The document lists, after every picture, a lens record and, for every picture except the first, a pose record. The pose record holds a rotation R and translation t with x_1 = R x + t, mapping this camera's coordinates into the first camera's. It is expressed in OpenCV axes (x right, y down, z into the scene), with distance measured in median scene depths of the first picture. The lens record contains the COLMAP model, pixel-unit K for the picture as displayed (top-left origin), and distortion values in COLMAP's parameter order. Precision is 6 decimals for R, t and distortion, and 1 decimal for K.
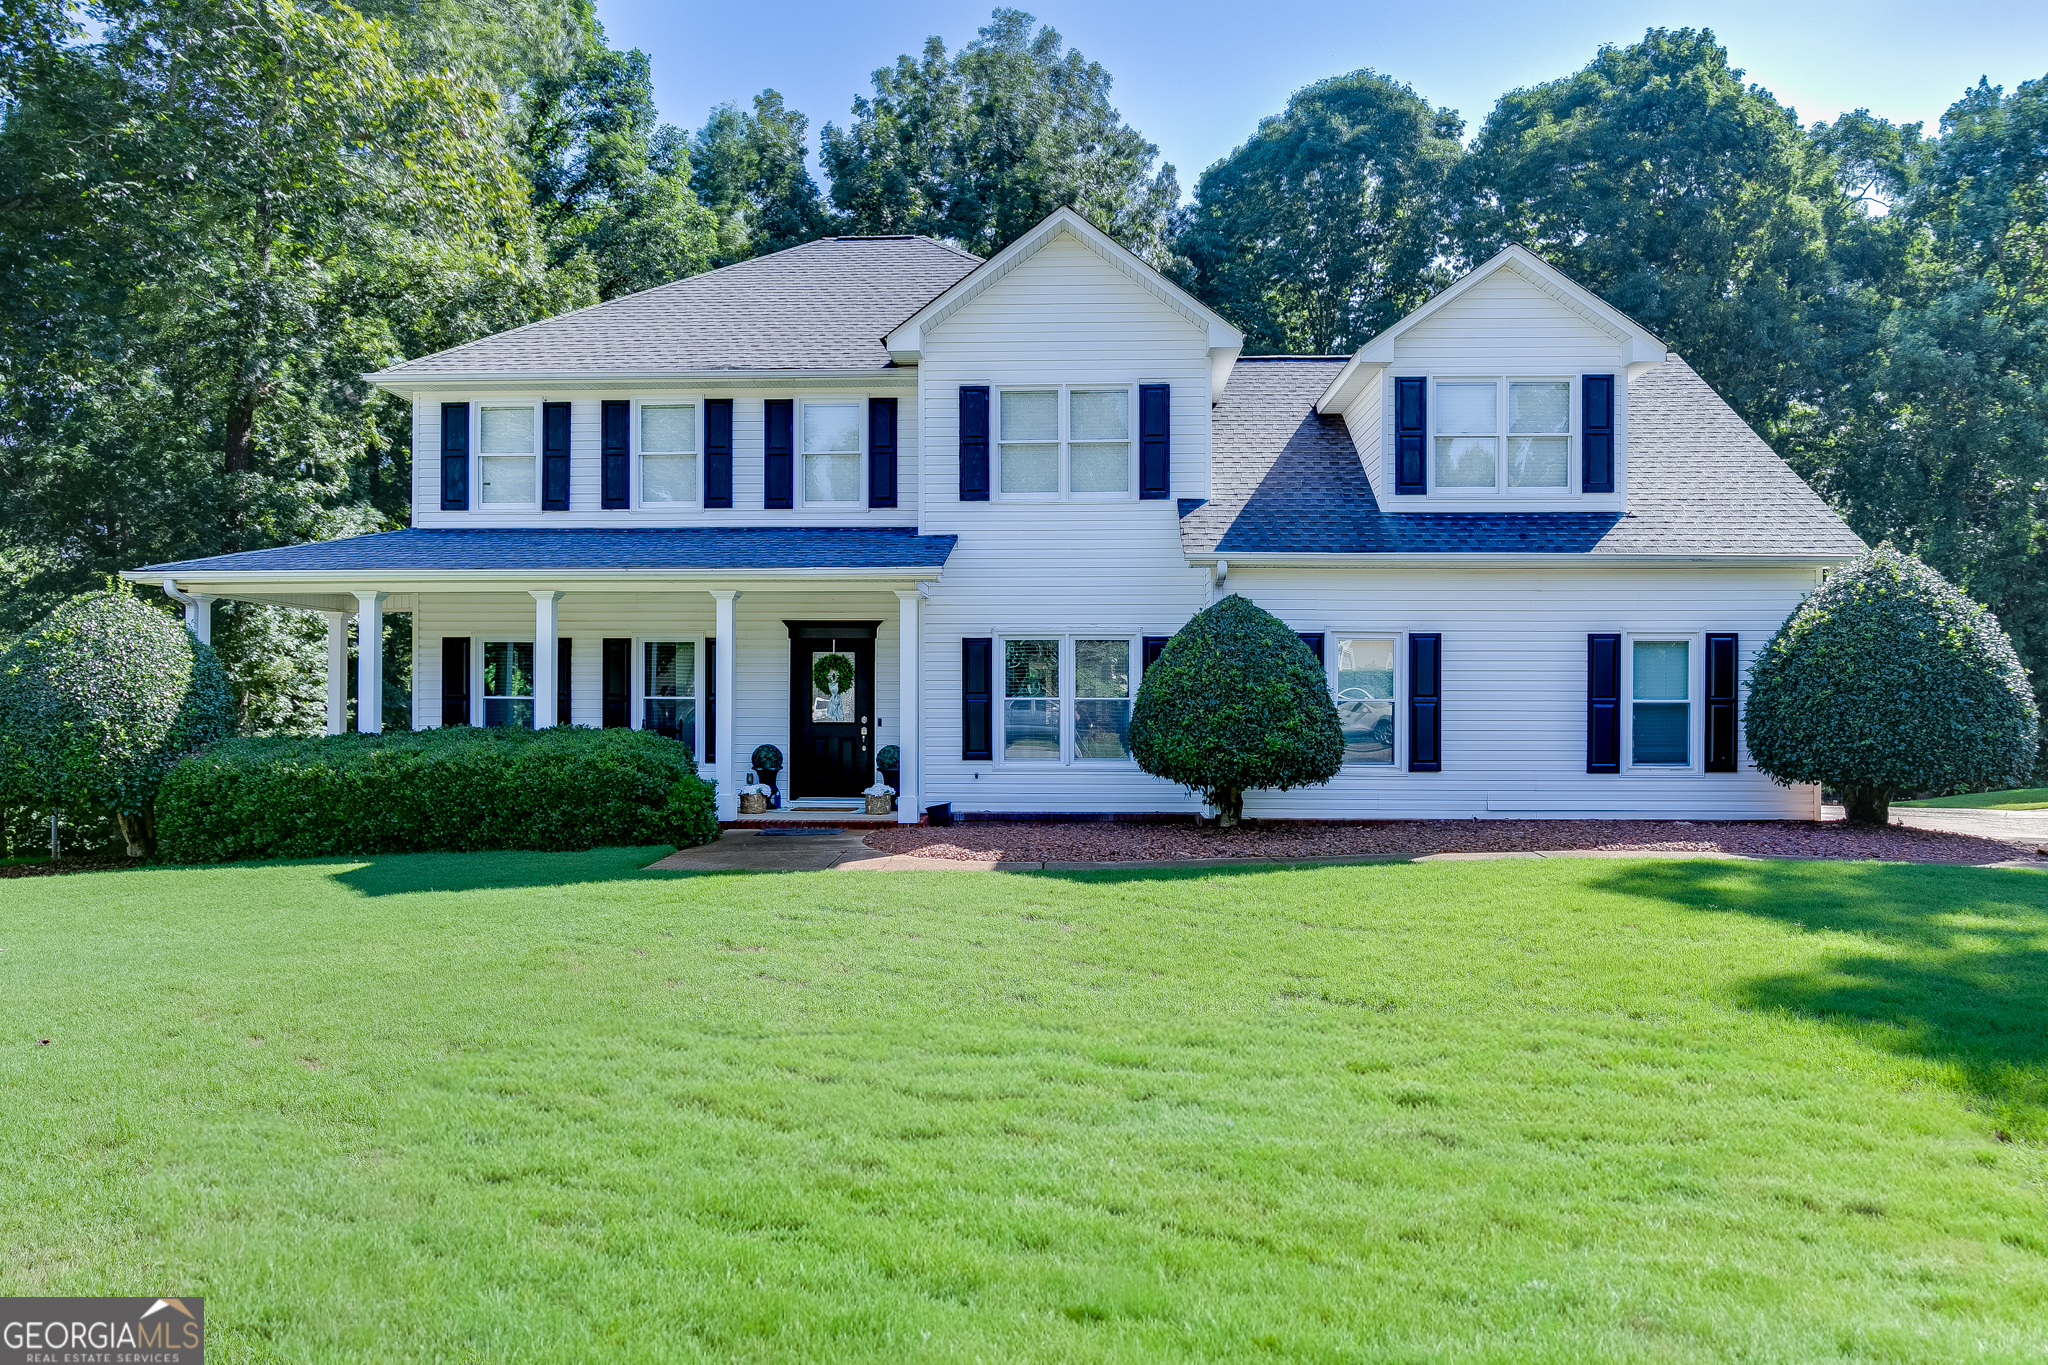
lens RADIAL K [[1100.8, 0, 985.5], [0, 1100.8, 678.0], [0, 0, 1]] dist [-0.004510, -0.000522]
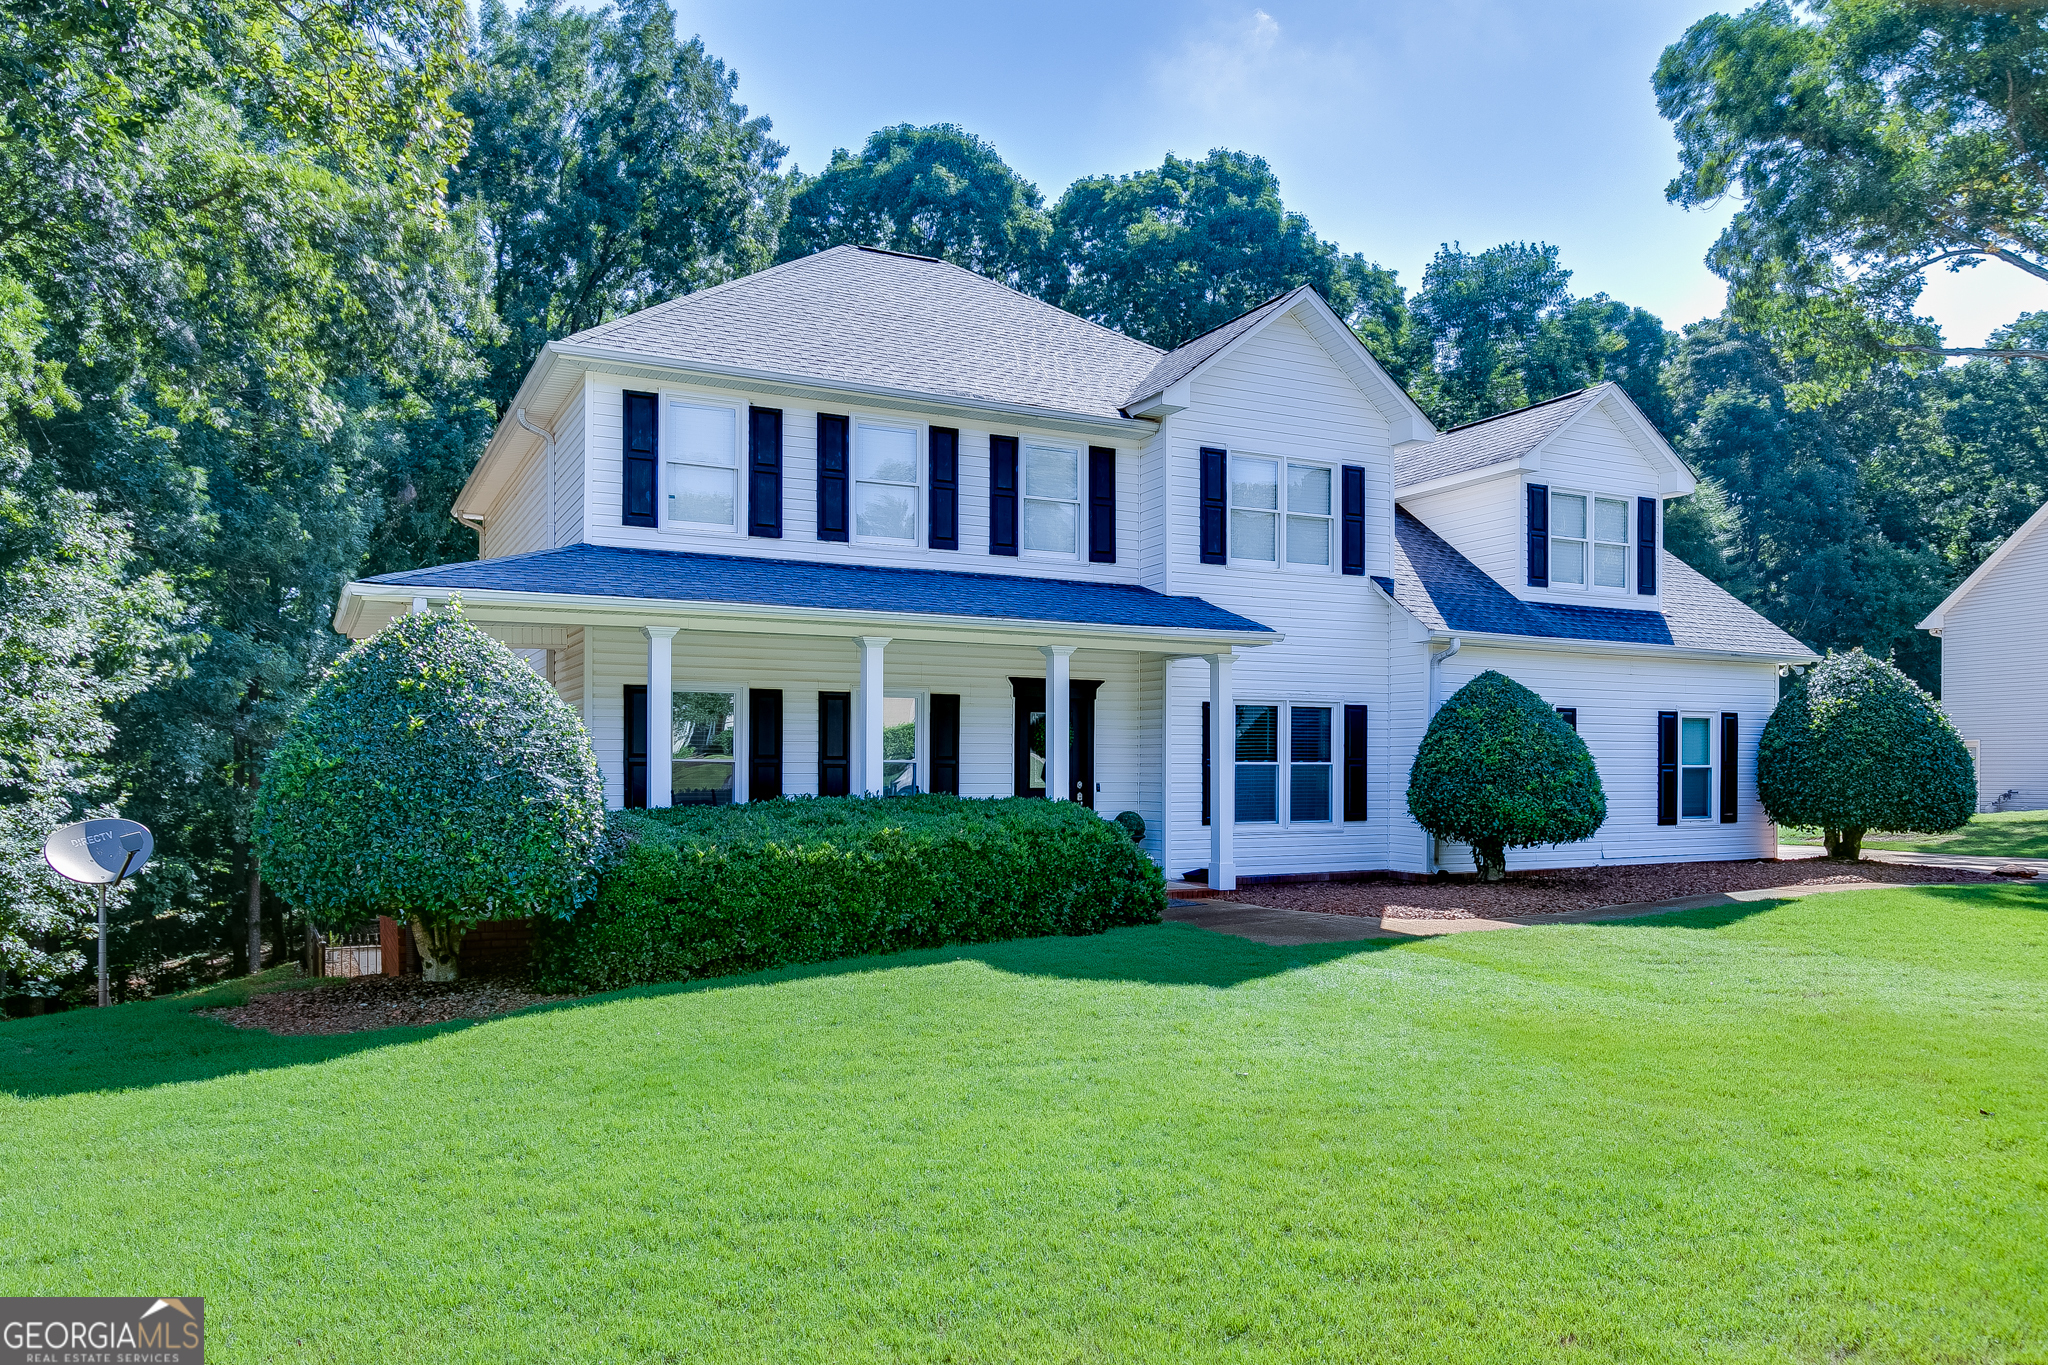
lens RADIAL K [[1237.5, 0, 844.6], [0, 1237.5, 712.4], [0, 0, 1]] dist [-0.006911, -0.001363]
pose [[0.905212, 0.018753, 0.424545, -0.783432], [-0.012414, 0.999766, -0.017691, -0.003130], [-0.424778, 0.010744, 0.905234, 0.131466]]
